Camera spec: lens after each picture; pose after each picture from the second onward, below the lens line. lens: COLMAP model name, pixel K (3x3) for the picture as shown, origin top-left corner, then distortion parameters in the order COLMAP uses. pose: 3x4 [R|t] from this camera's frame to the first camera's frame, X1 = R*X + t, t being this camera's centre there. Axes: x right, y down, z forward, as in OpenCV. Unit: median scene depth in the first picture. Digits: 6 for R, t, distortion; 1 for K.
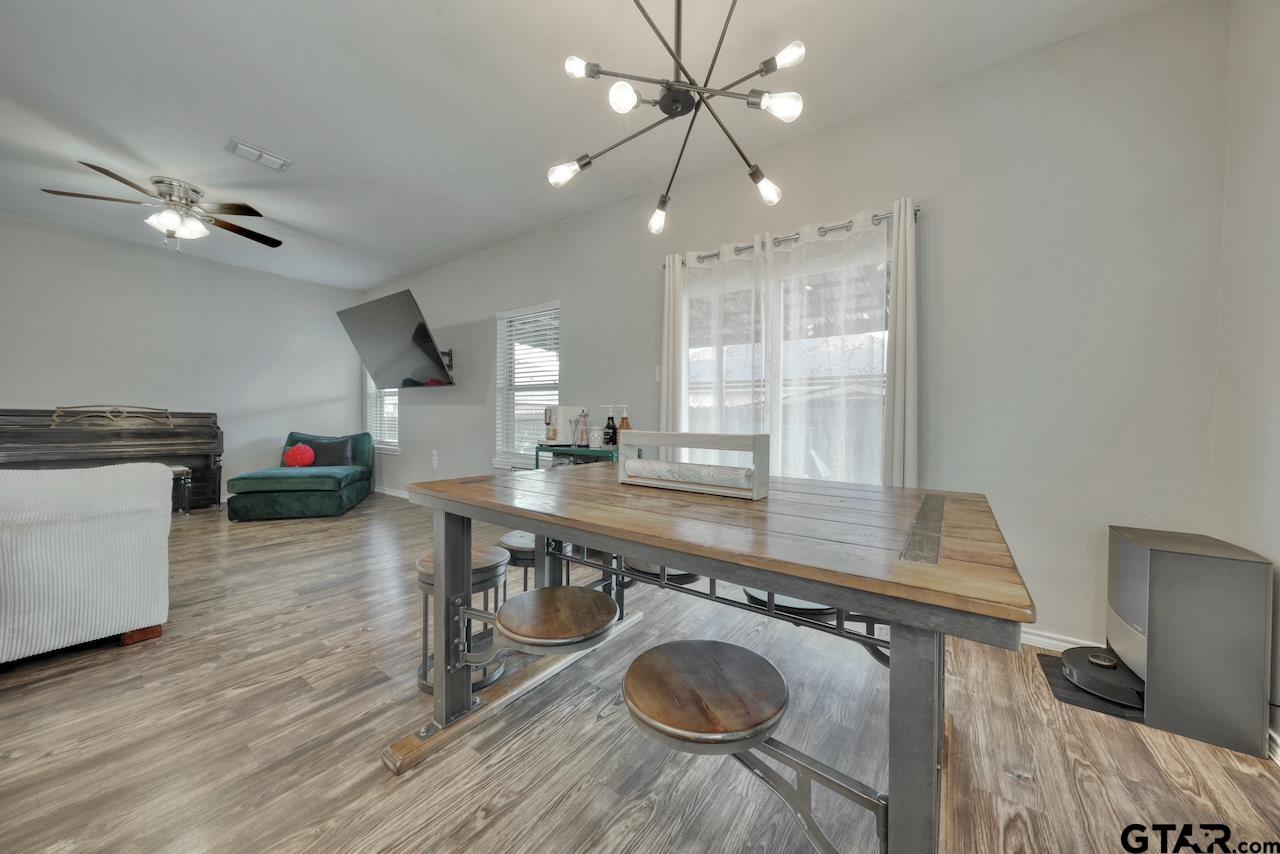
lens RADIAL K [[433.8, 0, 643.6], [0, 433.8, 422.0], [0, 0, 1]] dist [0.002258, 0.000115]
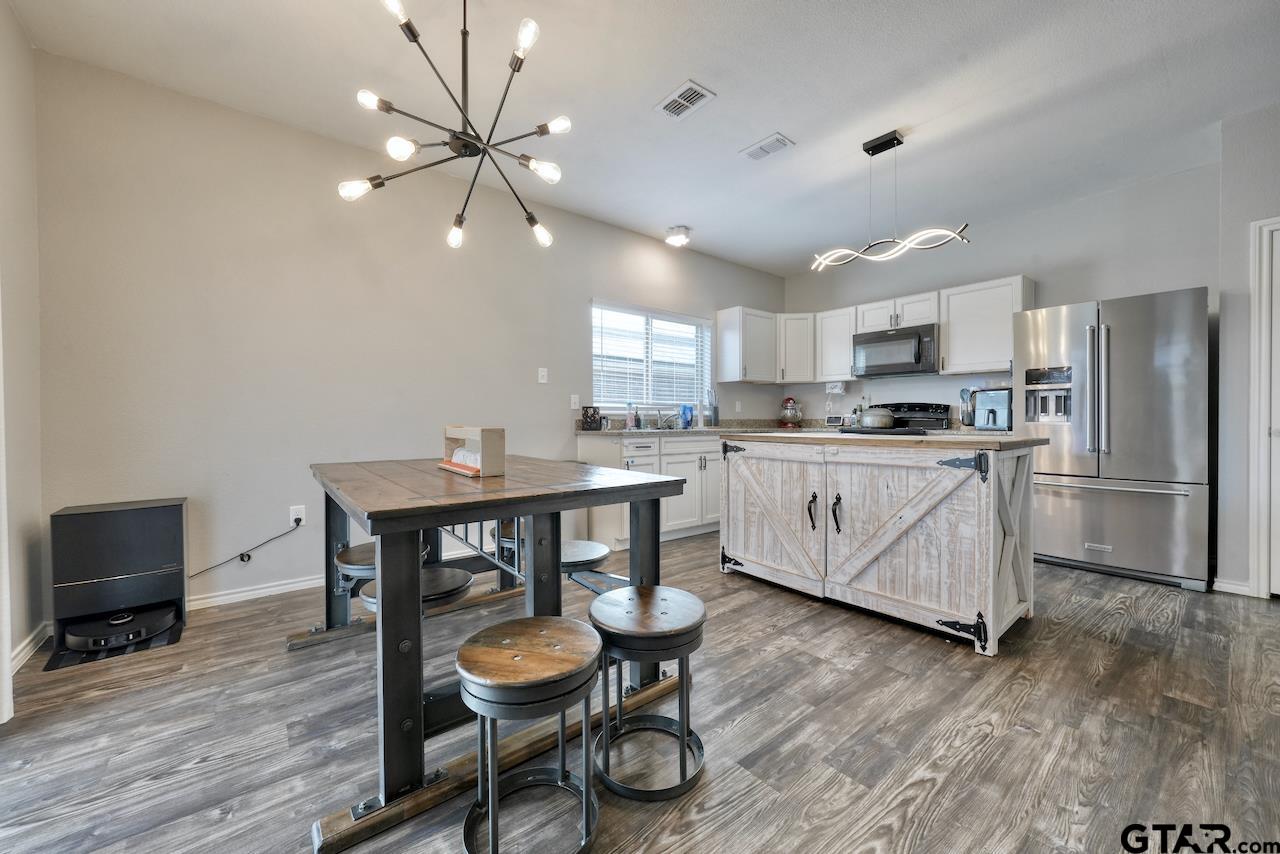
lens RADIAL K [[483.6, 0, 642.5], [0, 483.6, 424.2], [0, 0, 1]] dist [0.001105, 0.000049]
pose [[-0.962782, -0.013363, 0.269948, -0.571259], [-0.007995, 0.999748, 0.020976, -0.014596], [-0.270160, 0.018037, -0.962646, 1.645884]]
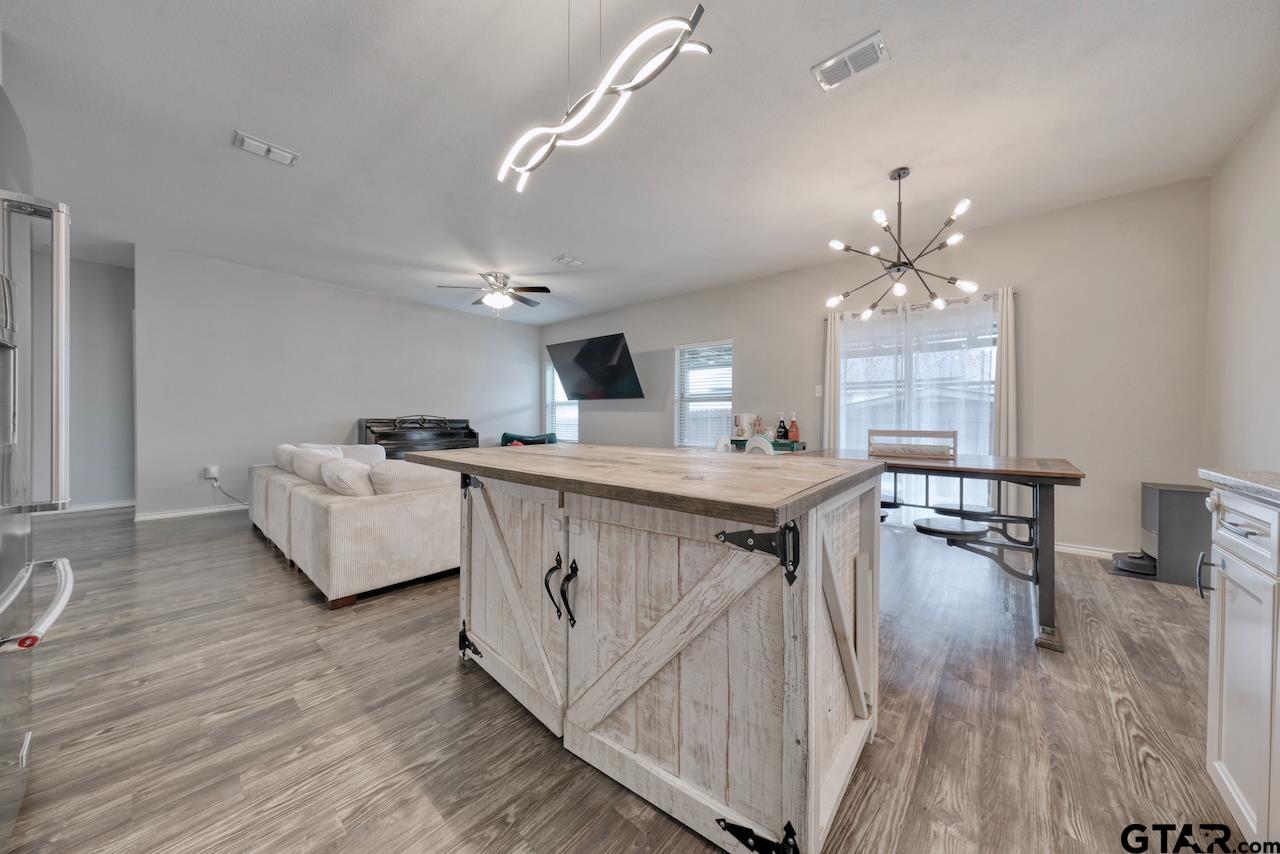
lens RADIAL K [[425.4, 0, 643.7], [0, 425.4, 422.7], [0, 0, 1]] dist [-0.000561, 0.000048]
pose [[0.995974, -0.008113, -0.089270, -0.721219], [0.008138, 0.999967, -0.000079, -0.014317], [0.089268, -0.000647, 0.996007, -0.829972]]
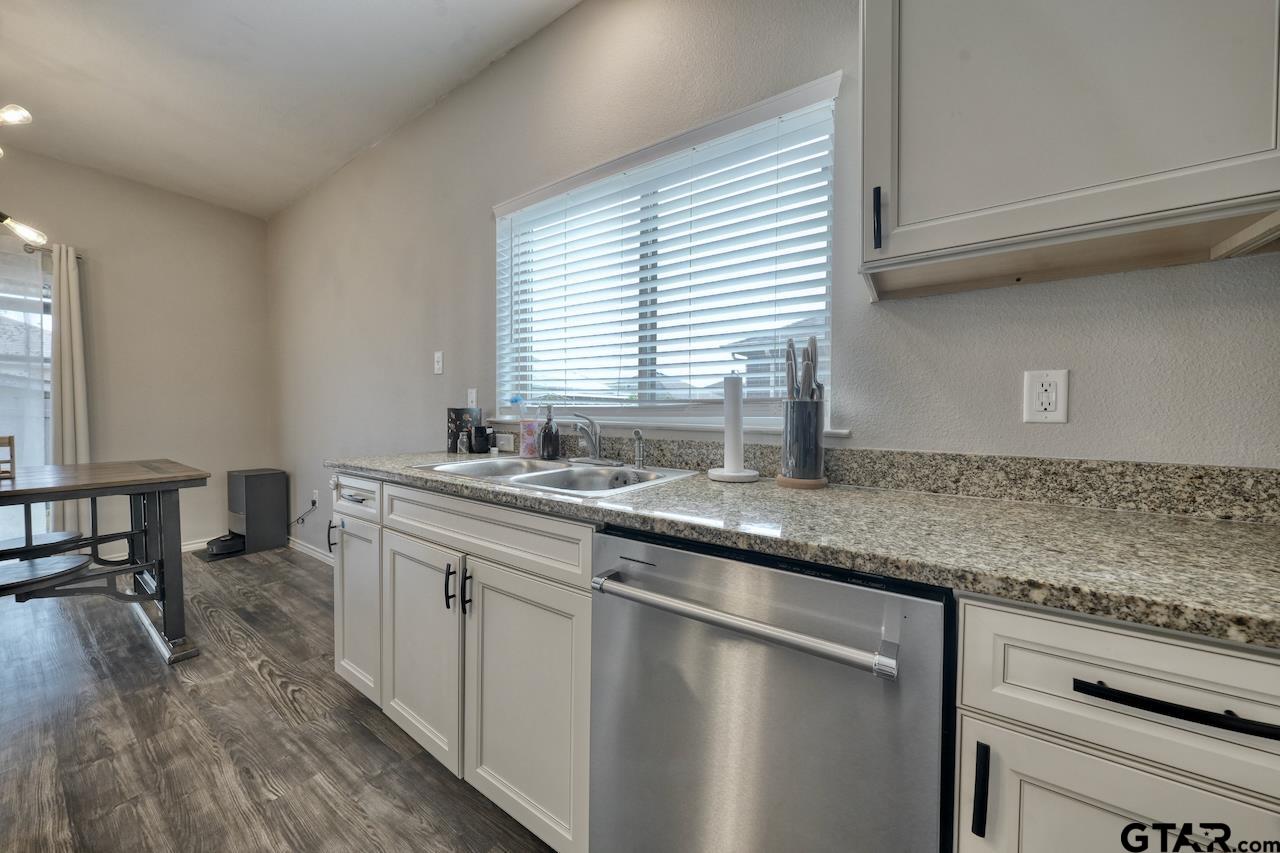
lens RADIAL K [[428.4, 0, 641.1], [0, 428.4, 424.2], [0, 0, 1]] dist [-0.001185, 0.000068]
pose [[-0.031204, -0.039336, 0.998739, -0.843625], [-0.002400, 0.999225, 0.039280, -0.047679], [-0.999510, -0.001171, -0.031274, -0.747915]]
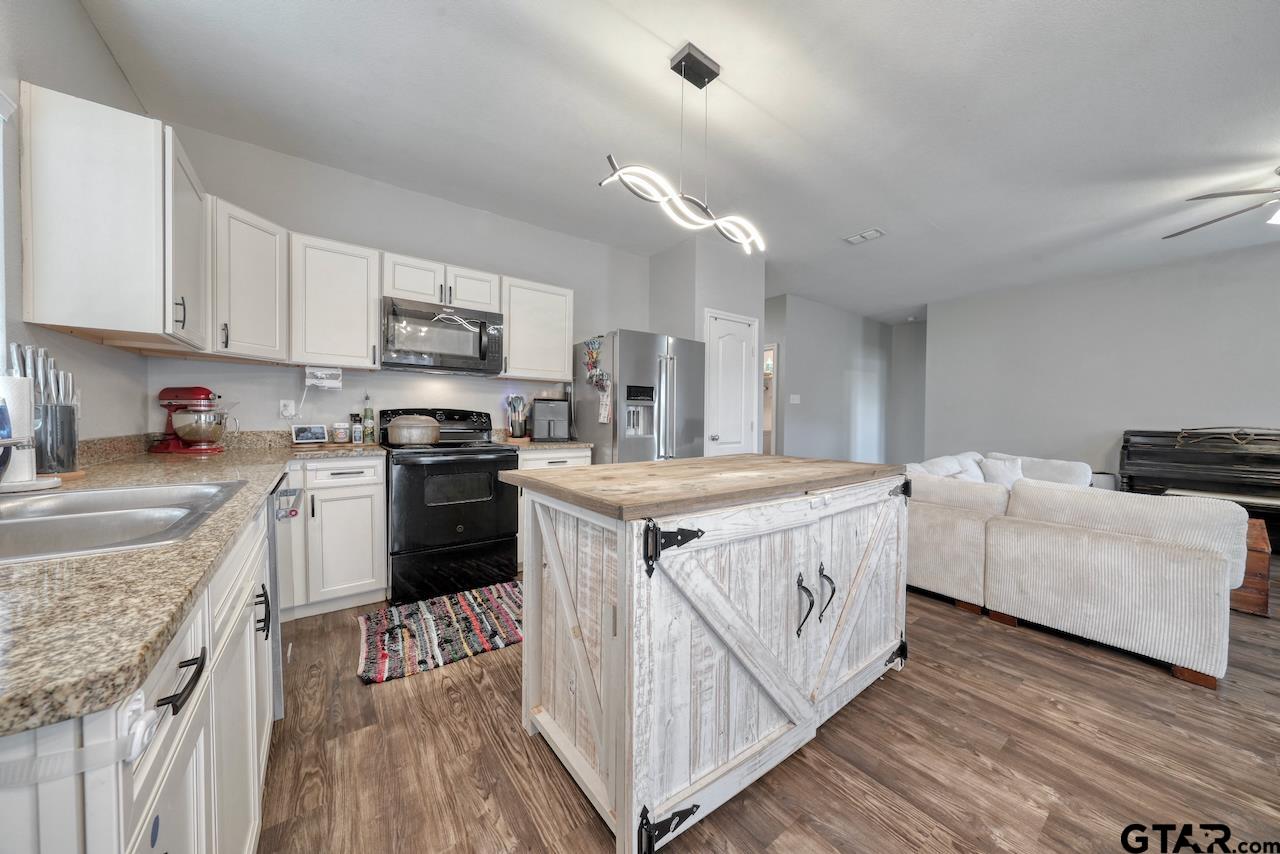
lens RADIAL K [[428.4, 0, 641.1], [0, 428.4, 424.7], [0, 0, 1]] dist [-0.001185, 0.000068]
pose [[-0.307607, 0.002591, -0.951510, 0.125465], [-0.021209, 0.999729, 0.009579, -0.053117], [0.951277, 0.023127, -0.307469, 0.115953]]
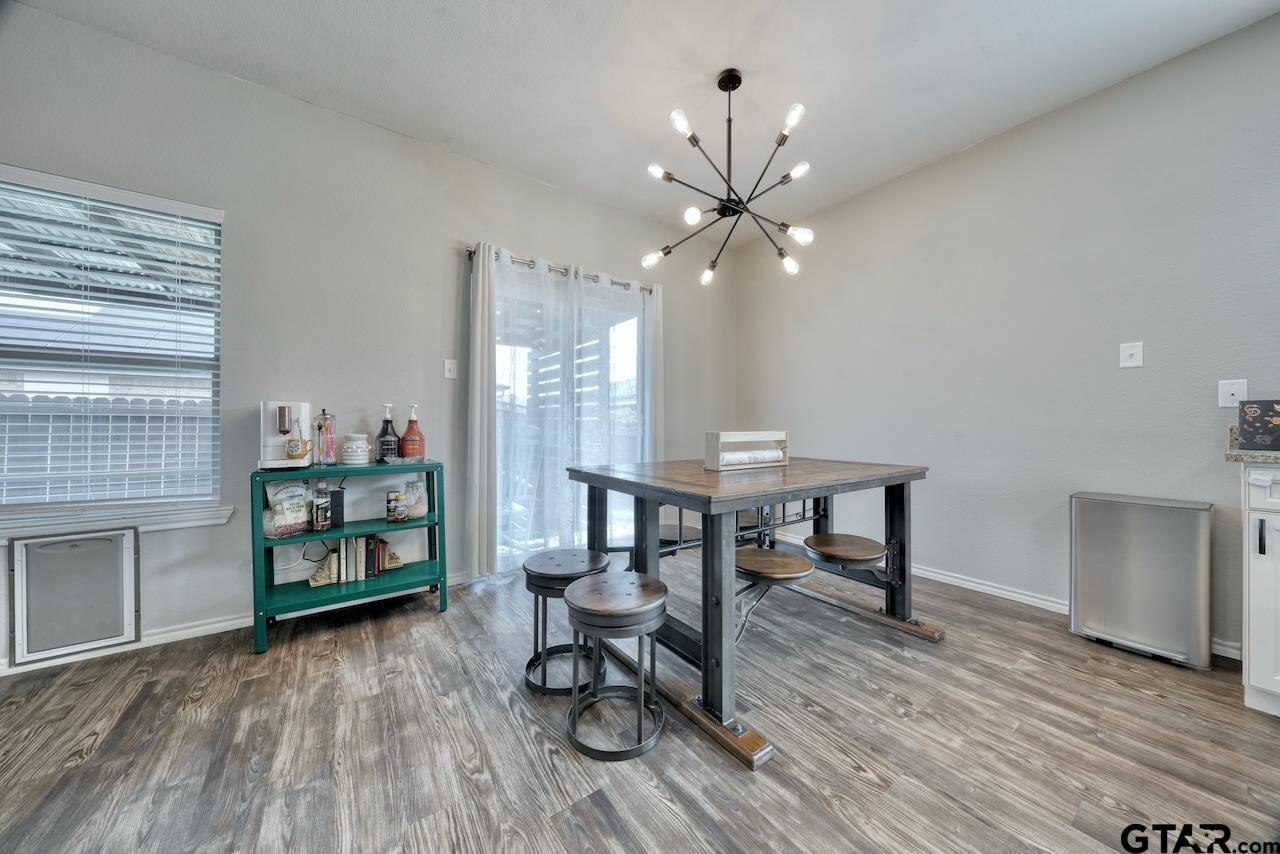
lens RADIAL K [[430.7, 0, 640.0], [0, 430.7, 427.0], [0, 0, 1]] dist [-0.007224, 0.000090]
pose [[0.330940, -0.022813, 0.943376, -1.080916], [0.008804, 0.999739, 0.021088, -0.019780], [-0.943611, 0.001327, 0.331055, 0.624471]]
